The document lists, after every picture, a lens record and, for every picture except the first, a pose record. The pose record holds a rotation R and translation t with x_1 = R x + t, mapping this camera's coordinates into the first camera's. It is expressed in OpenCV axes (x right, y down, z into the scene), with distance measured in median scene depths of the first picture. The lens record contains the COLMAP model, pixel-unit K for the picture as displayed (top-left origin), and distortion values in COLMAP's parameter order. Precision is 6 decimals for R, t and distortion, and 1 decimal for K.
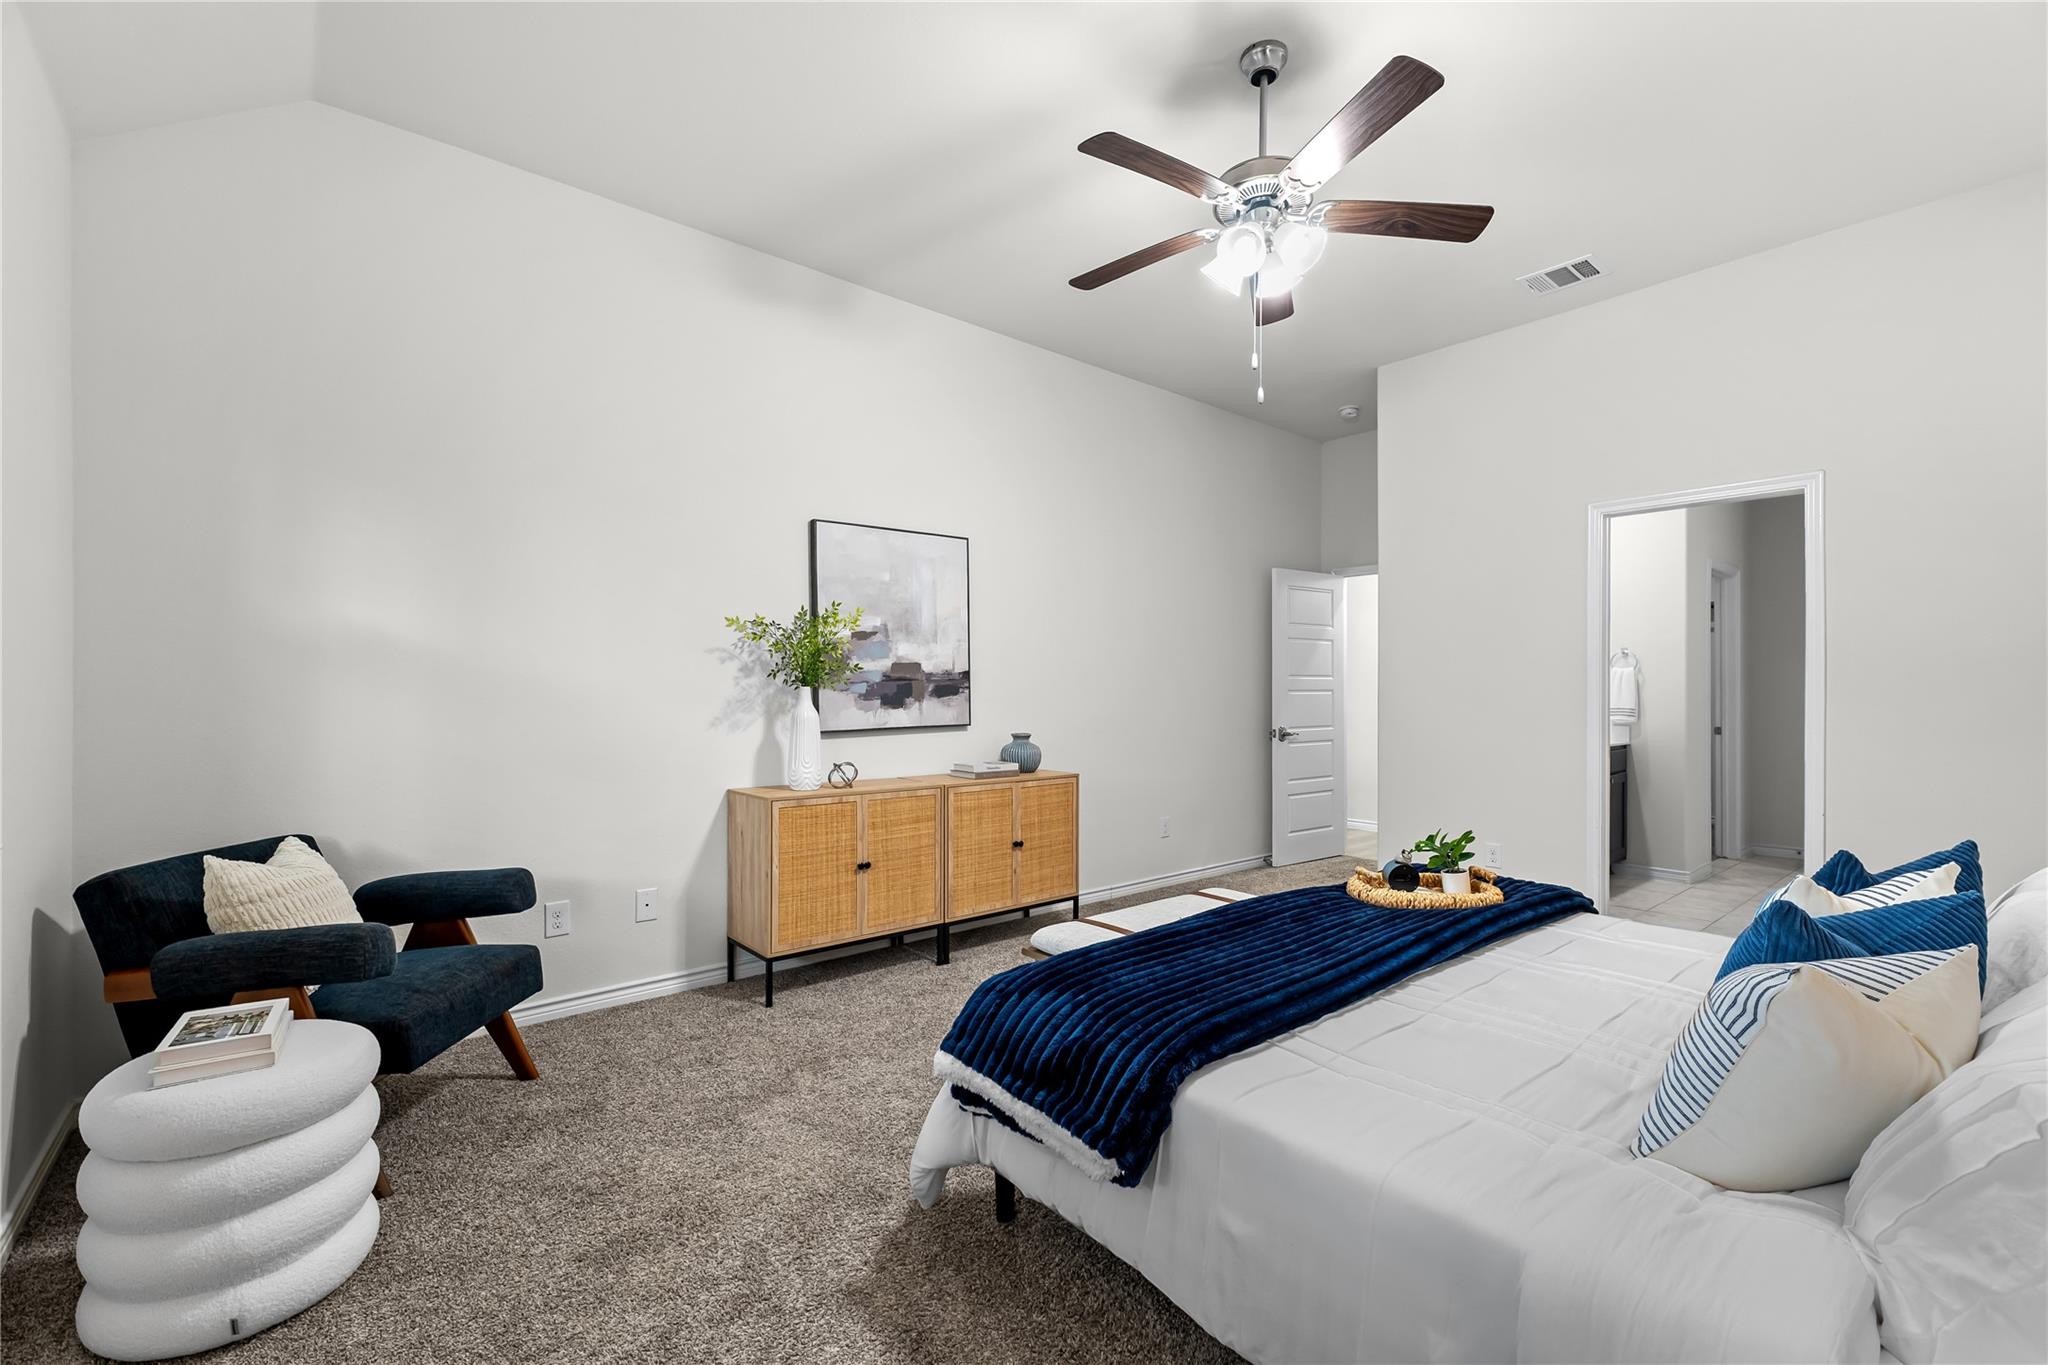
lens RADIAL K [[886.1, 0, 1037.6], [0, 886.1, 684.0], [0, 0, 1]] dist [0.006453, 0.000781]
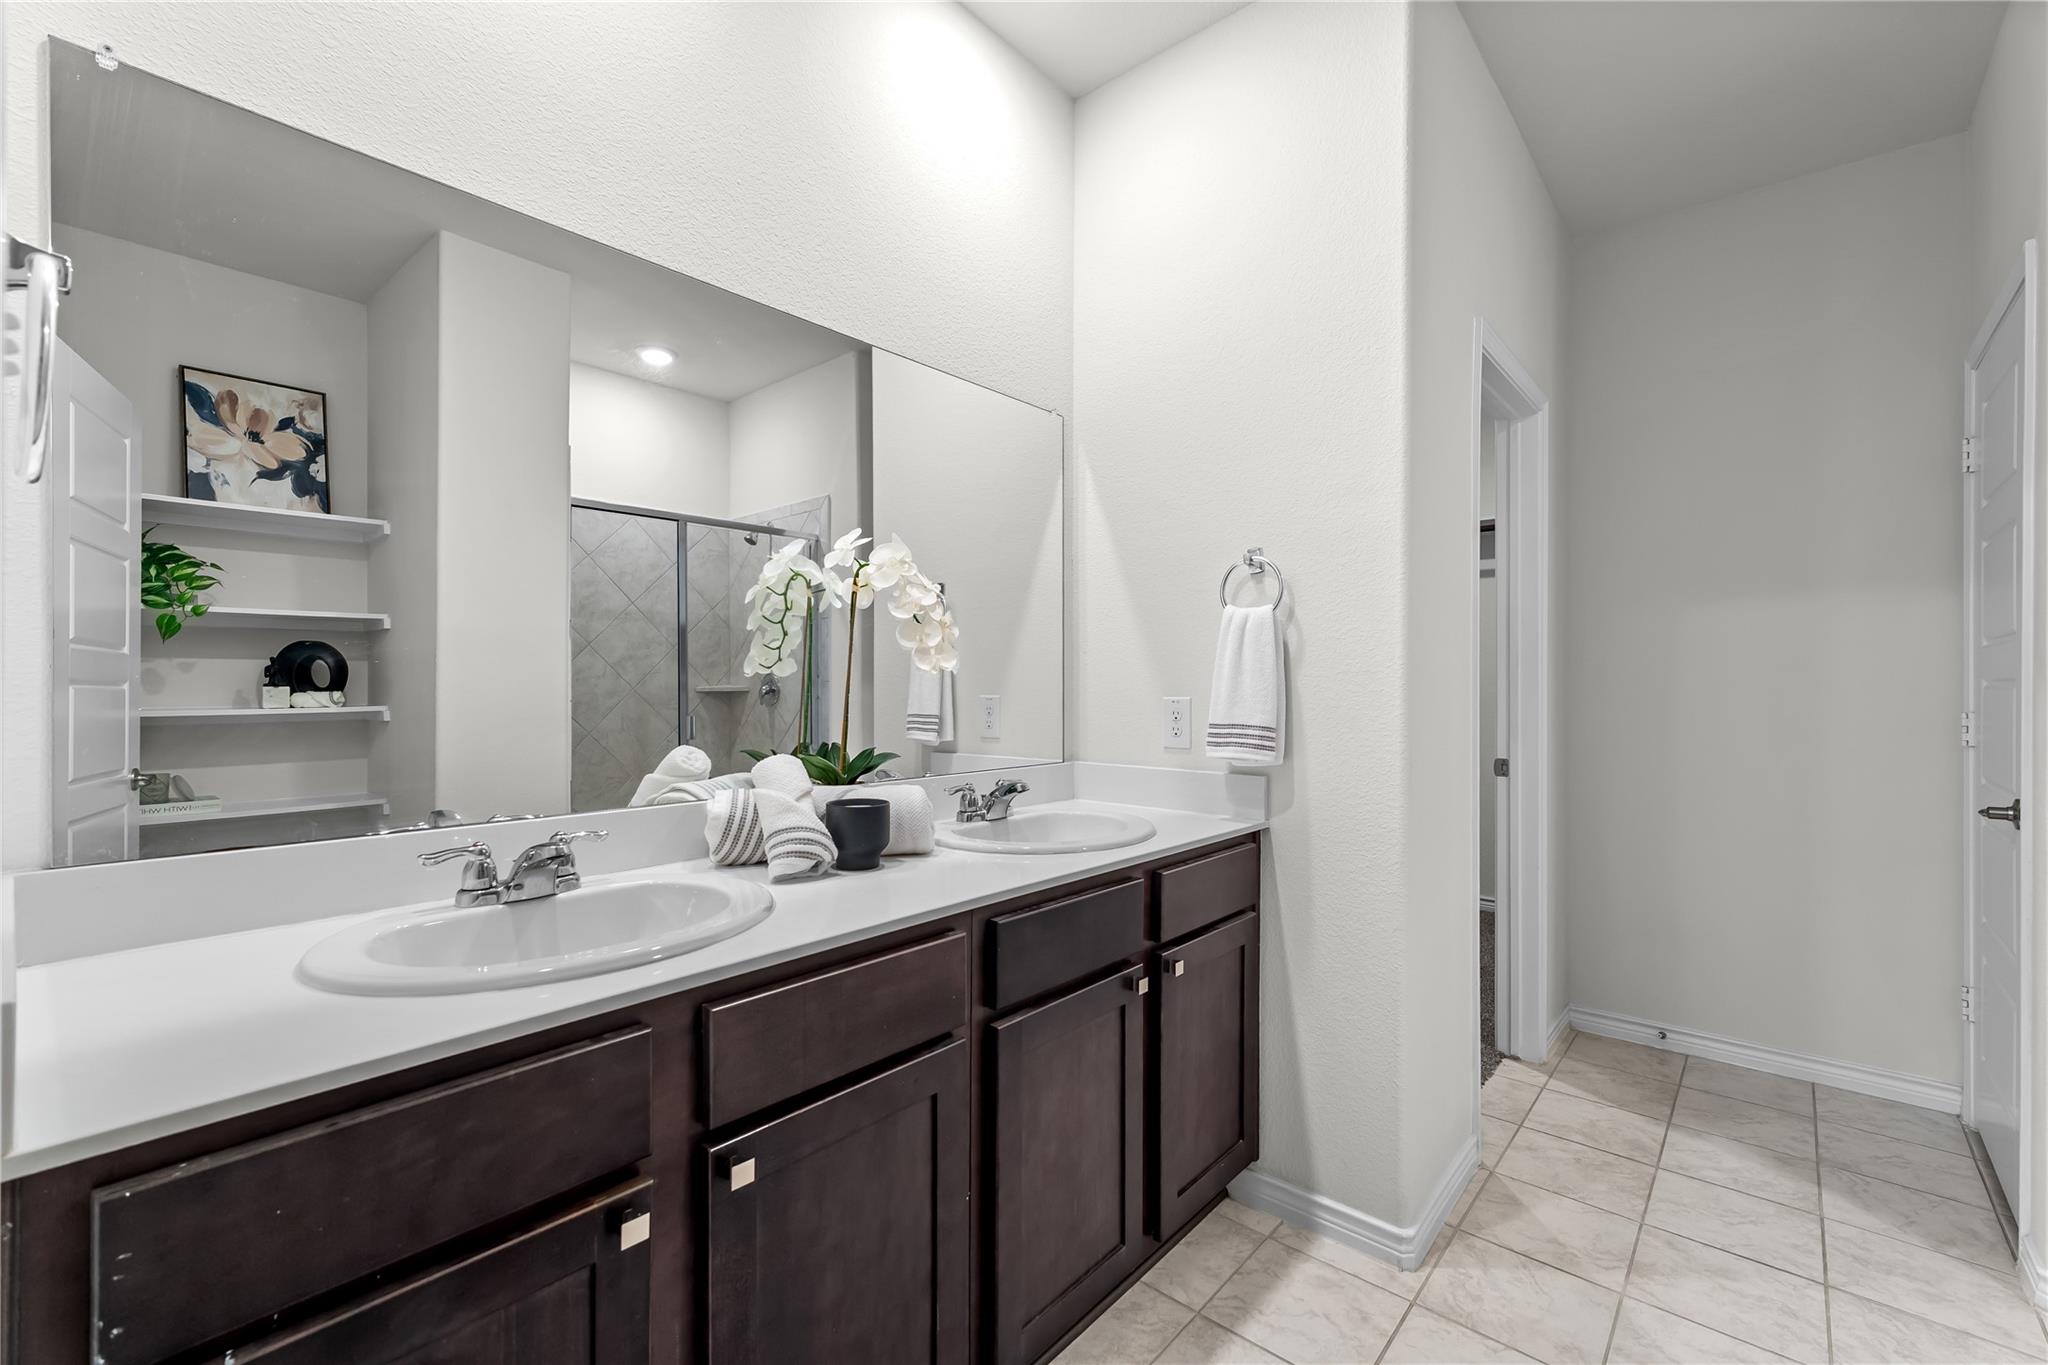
lens RADIAL K [[886.1, 0, 988.4], [0, 886.1, 686.4], [0, 0, 1]] dist [0.006453, 0.000781]
pose [[0.991401, -0.001706, 0.130845, 0.513315], [0.000406, 0.999950, 0.009965, 0.009252], [-0.130855, -0.009827, 0.991353, 0.672800]]
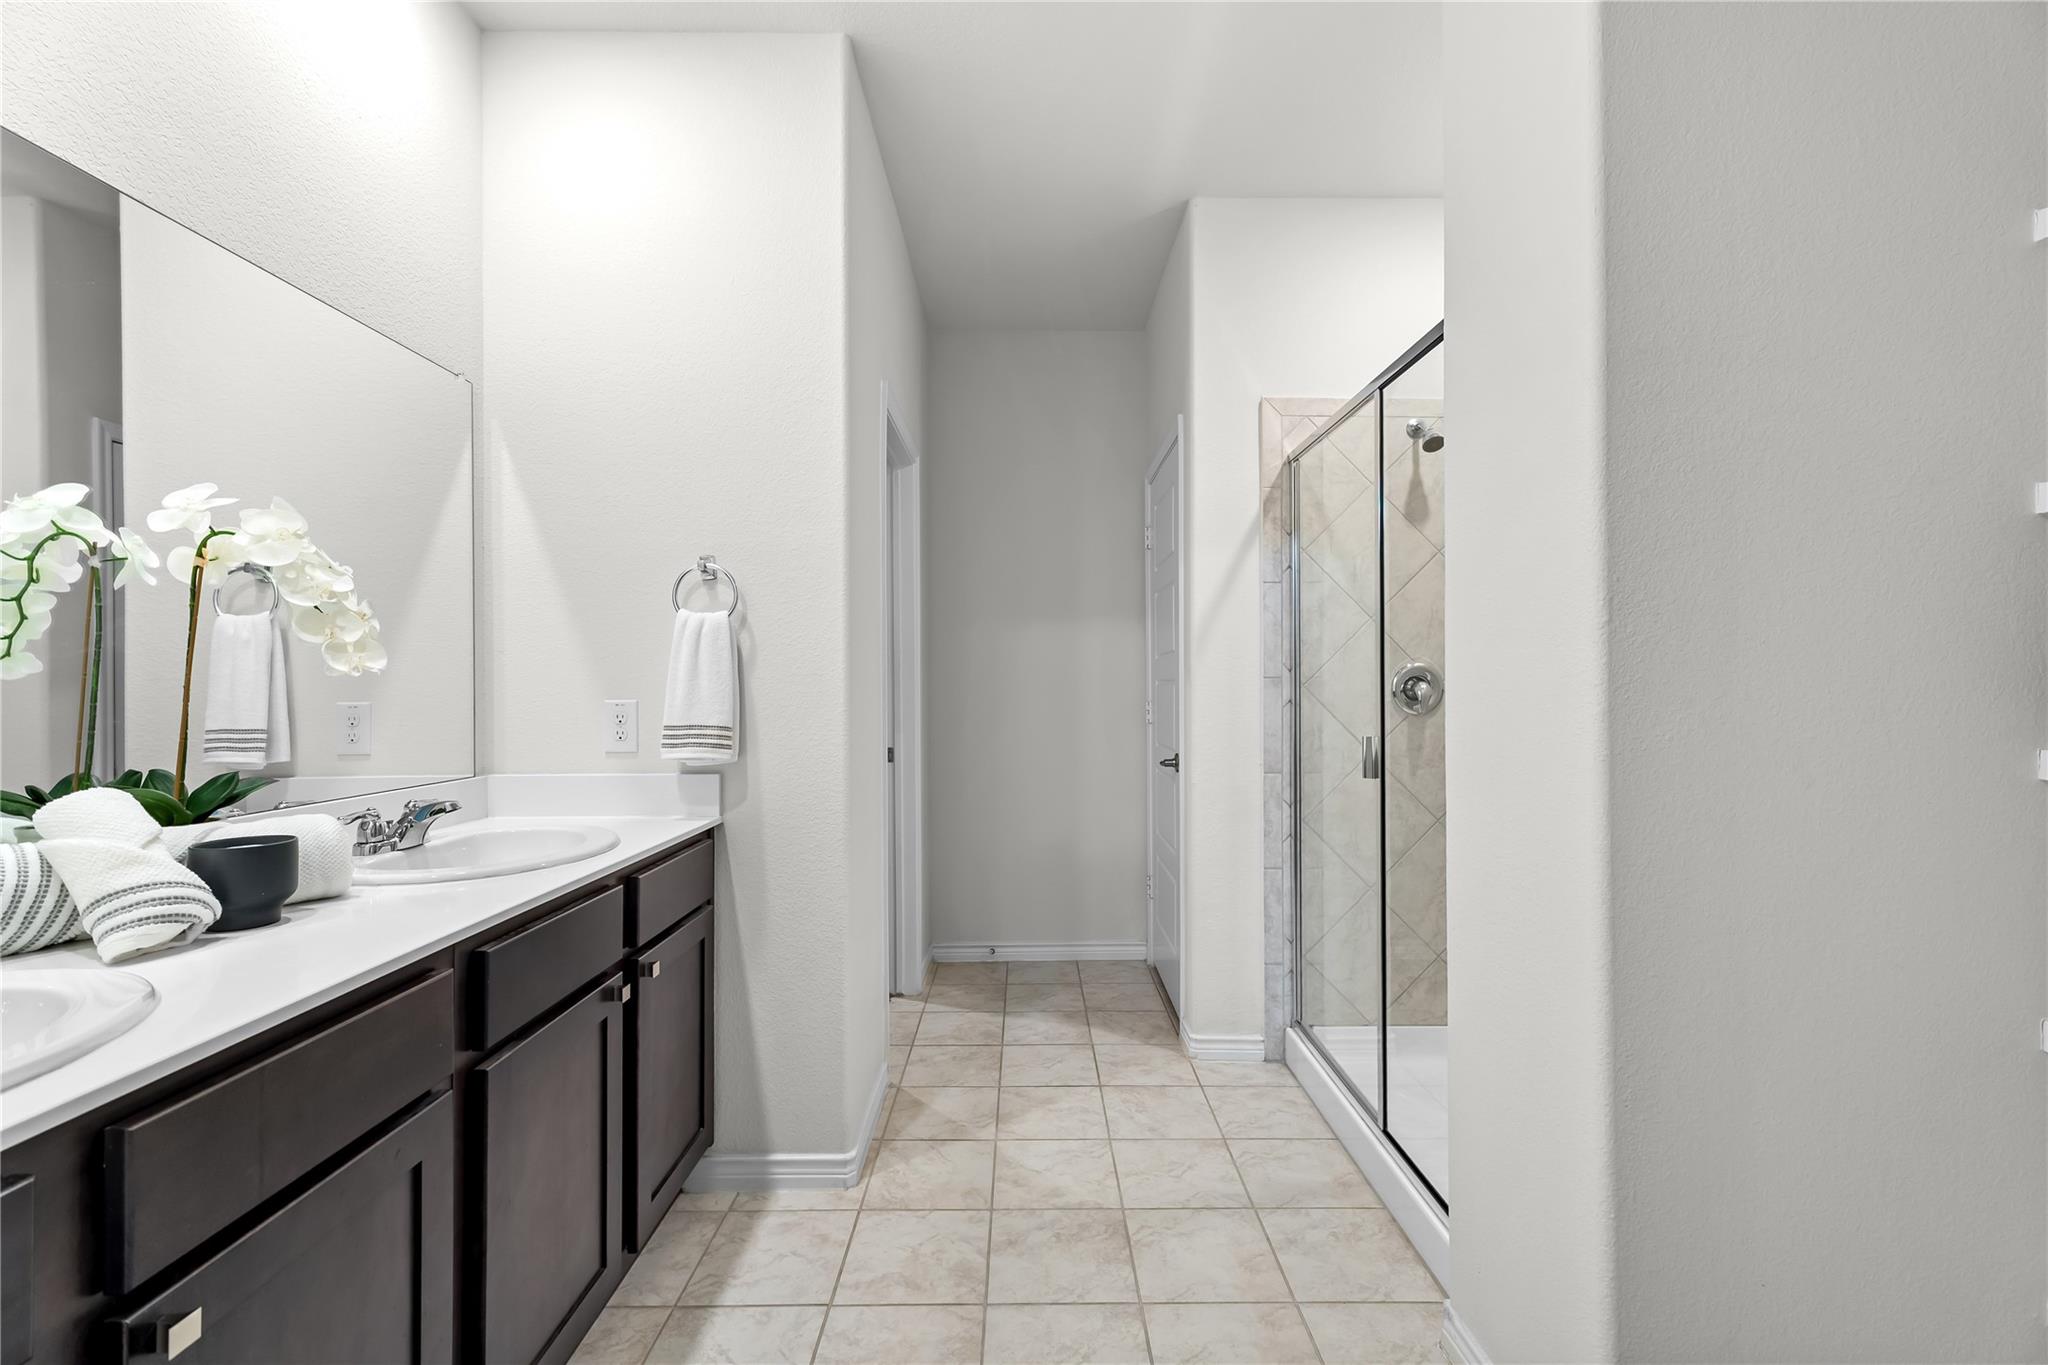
lens RADIAL K [[886.1, 0, 1026.0], [0, 886.1, 683.6], [0, 0, 1]] dist [0.006453, 0.000781]
pose [[0.654525, -0.005120, 0.756023, 0.474148], [0.002301, 0.999986, 0.004780, 0.009424], [-0.756037, -0.001389, 0.654528, 0.669269]]
